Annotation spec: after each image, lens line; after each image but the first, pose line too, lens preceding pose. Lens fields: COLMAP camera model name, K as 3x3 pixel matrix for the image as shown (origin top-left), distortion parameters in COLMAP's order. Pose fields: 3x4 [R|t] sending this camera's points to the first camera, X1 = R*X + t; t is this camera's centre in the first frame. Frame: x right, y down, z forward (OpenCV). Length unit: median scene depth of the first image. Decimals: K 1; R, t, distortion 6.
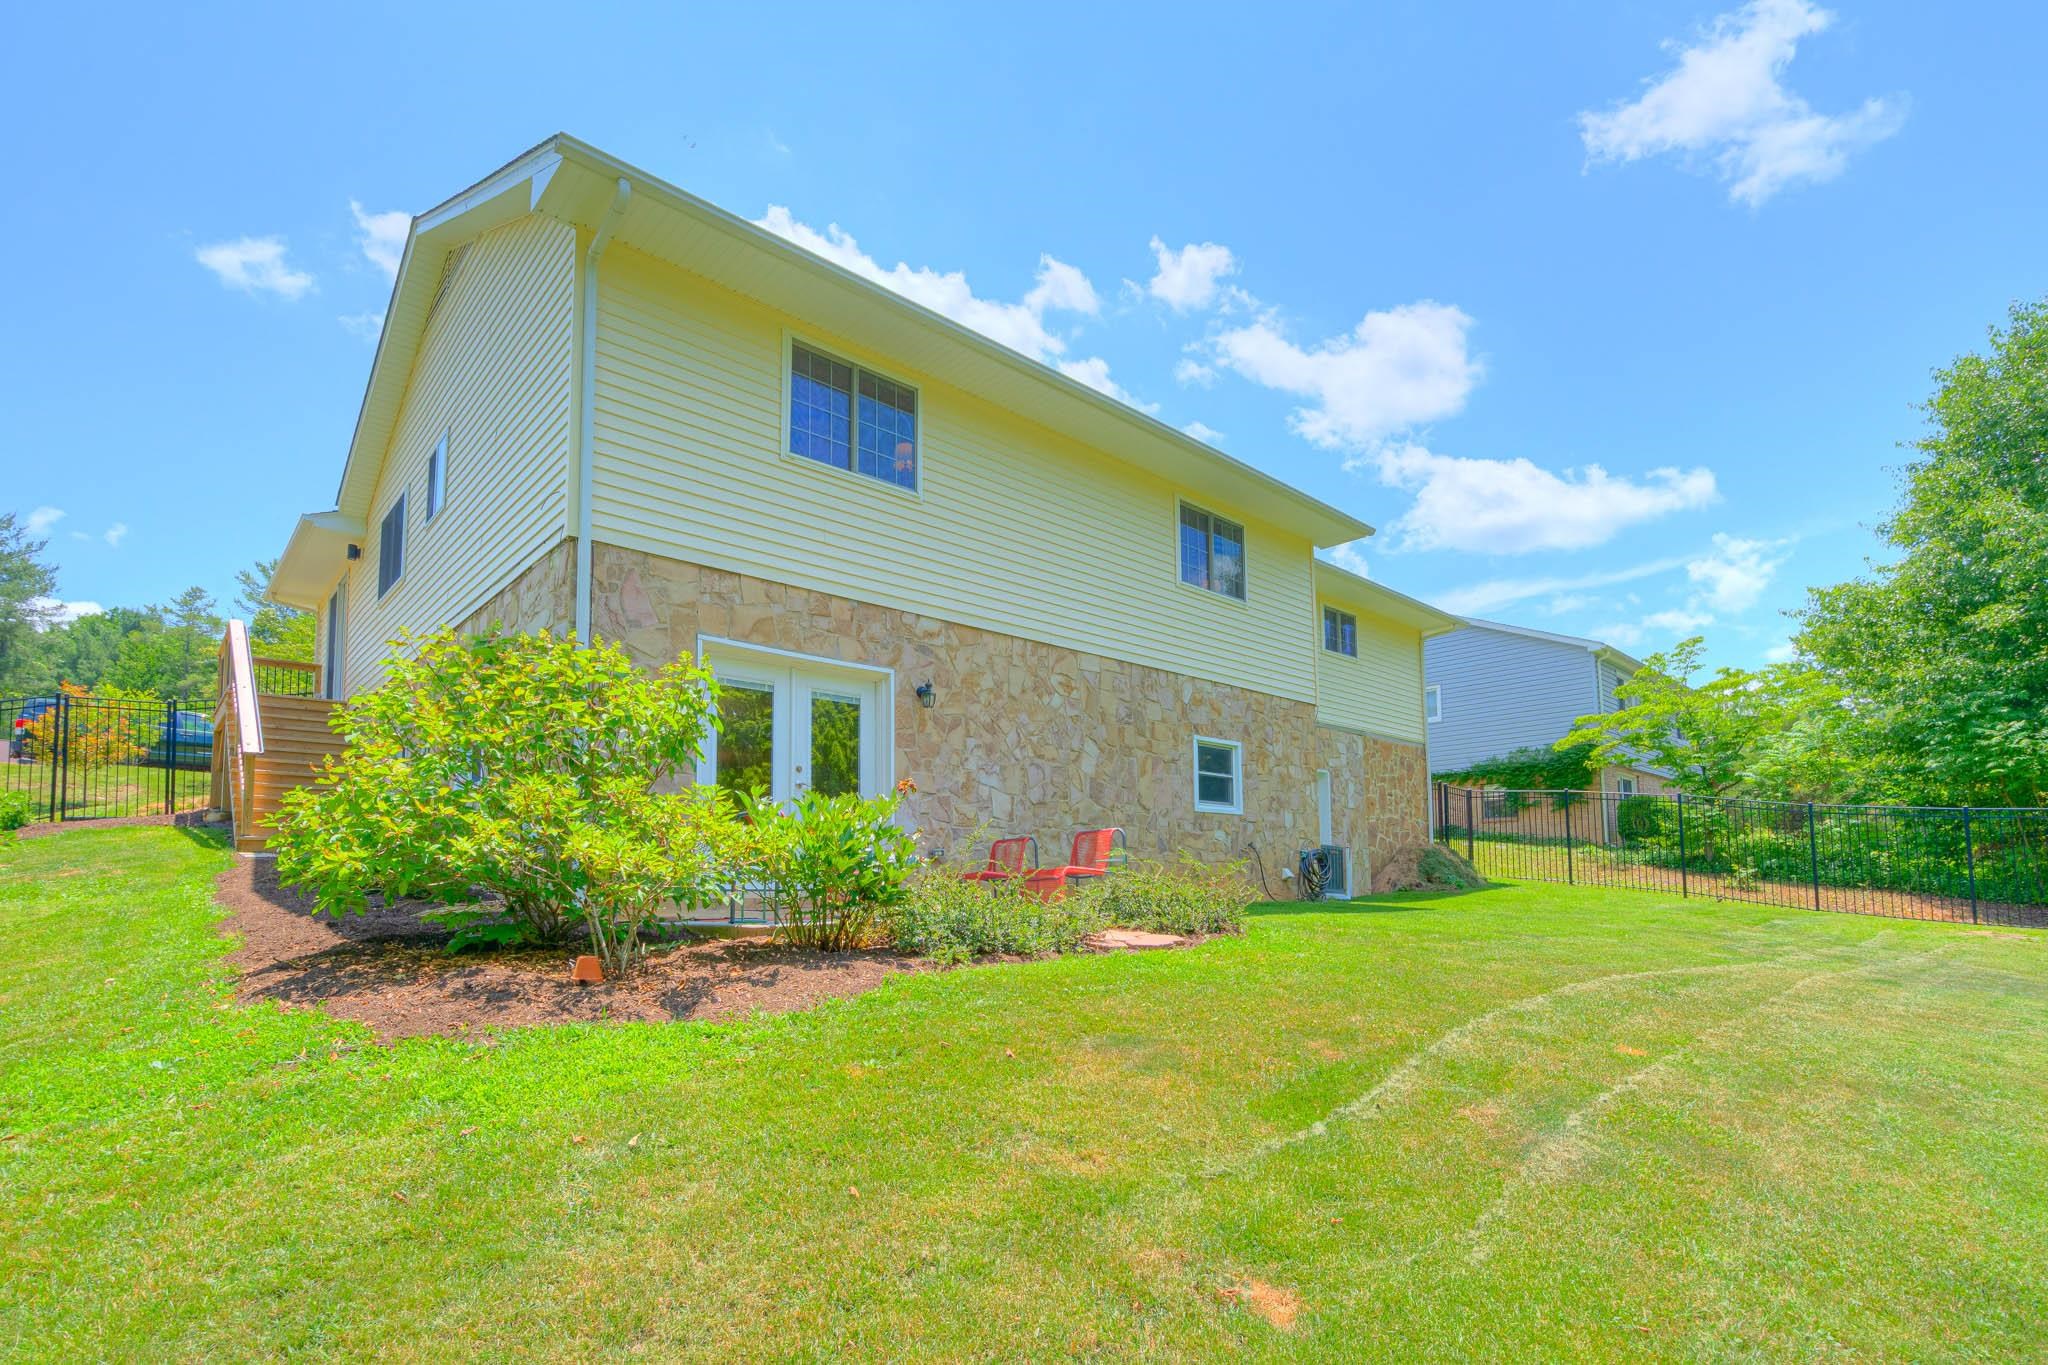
lens RADIAL K [[976.9, 0, 1057.4], [0, 976.9, 808.8], [0, 0, 1]] dist [-0.008990, 0.006553]
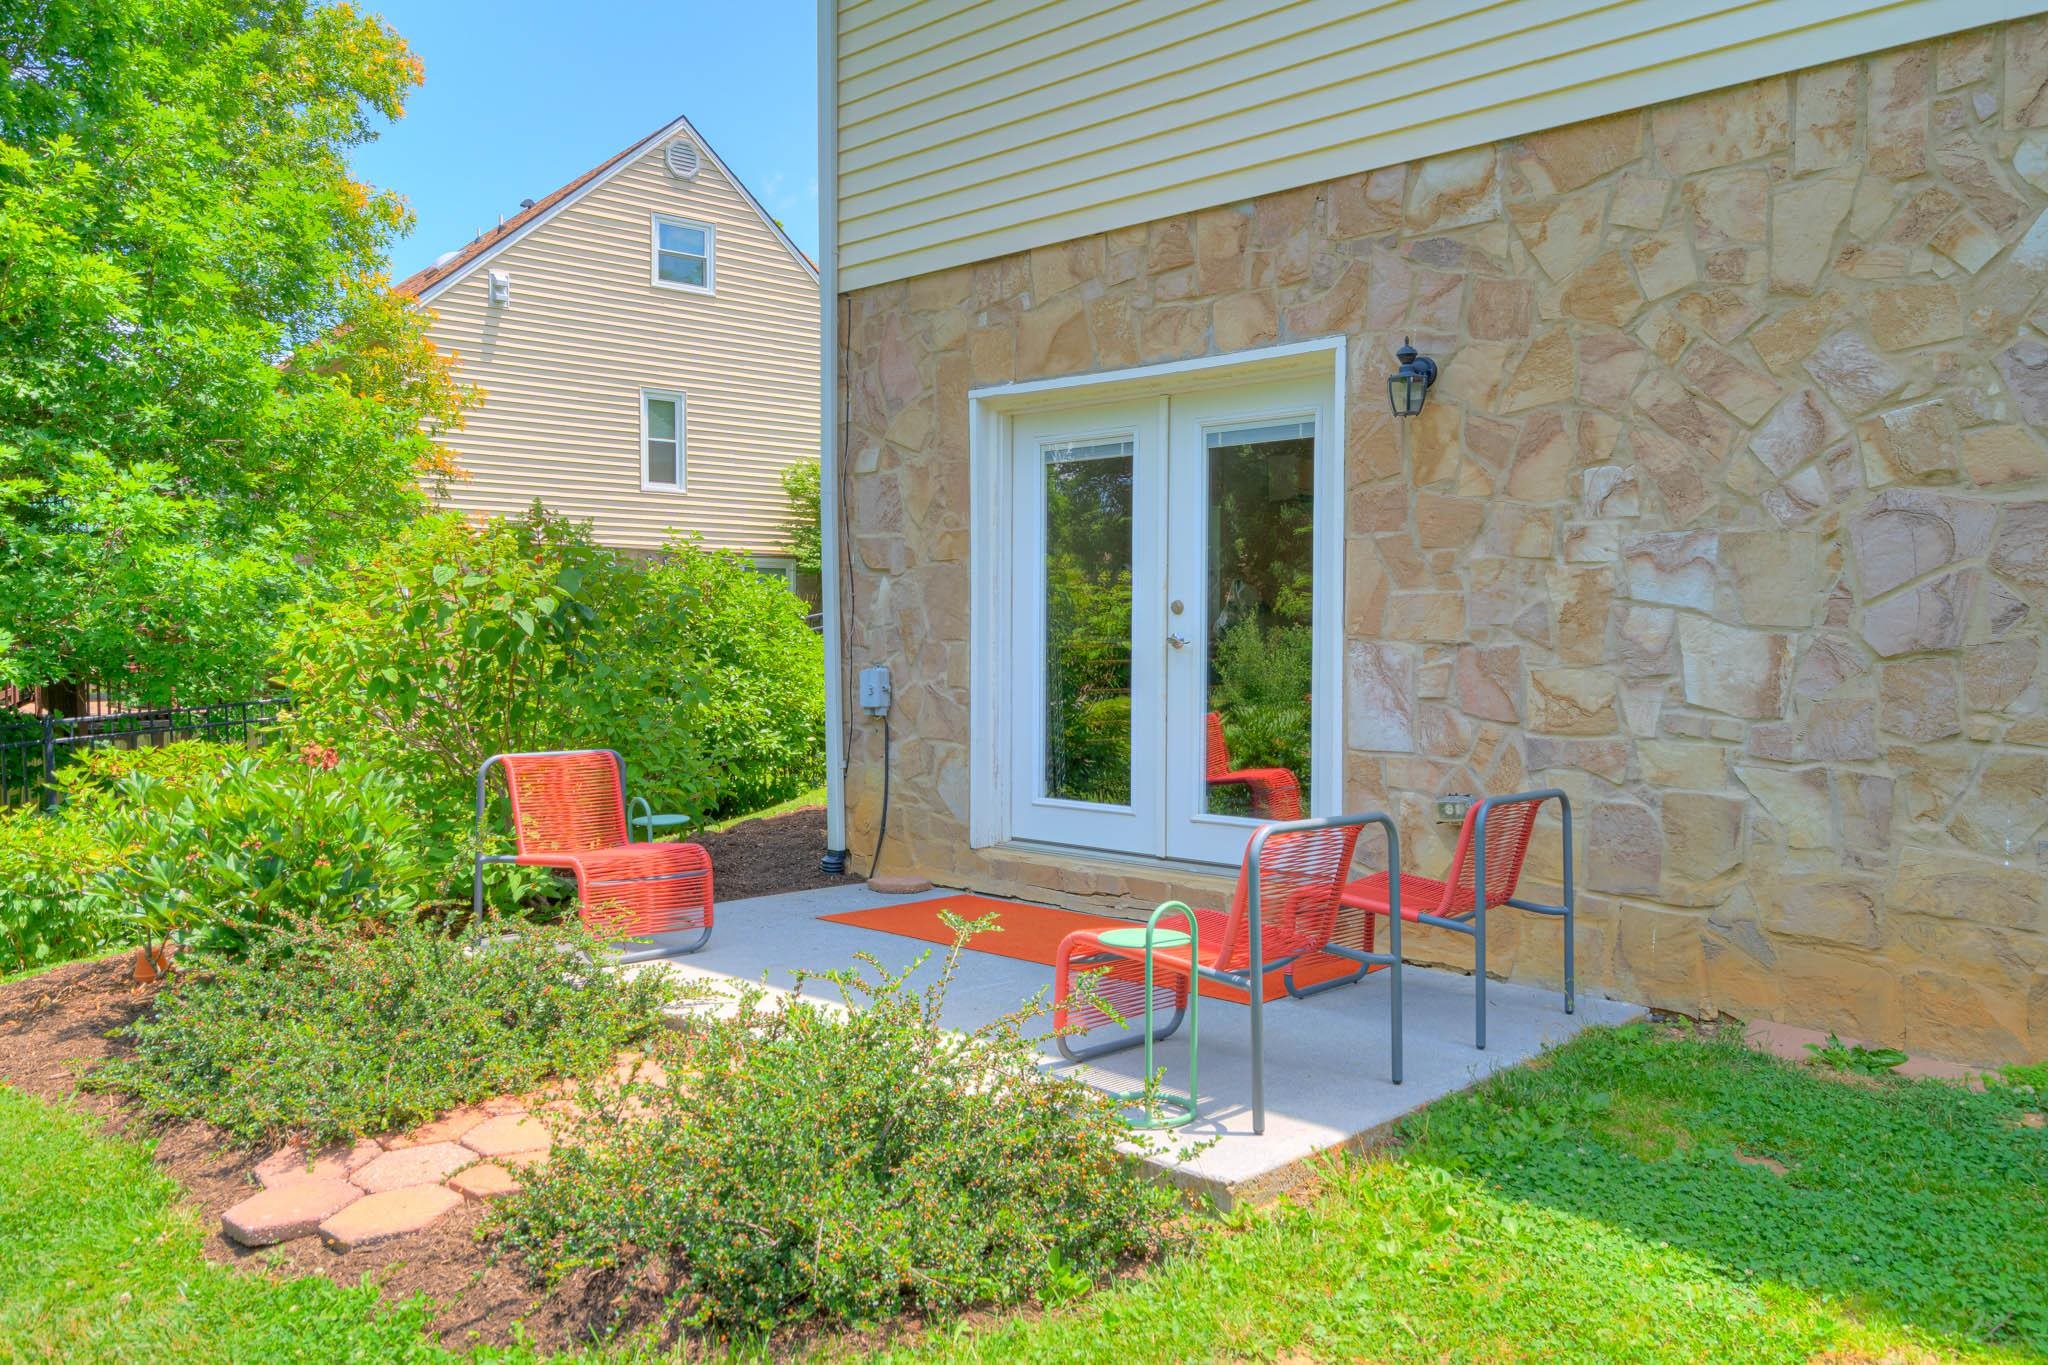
lens RADIAL K [[1467.8, 0, 1037.7], [0, 1467.8, 665.2], [0, 0, 1]] dist [0.009051, 0.002621]
pose [[0.074534, 0.036363, -0.996555, 0.362317], [0.082553, 0.995680, 0.042505, -0.038920], [0.993796, -0.085436, 0.071210, 0.709329]]
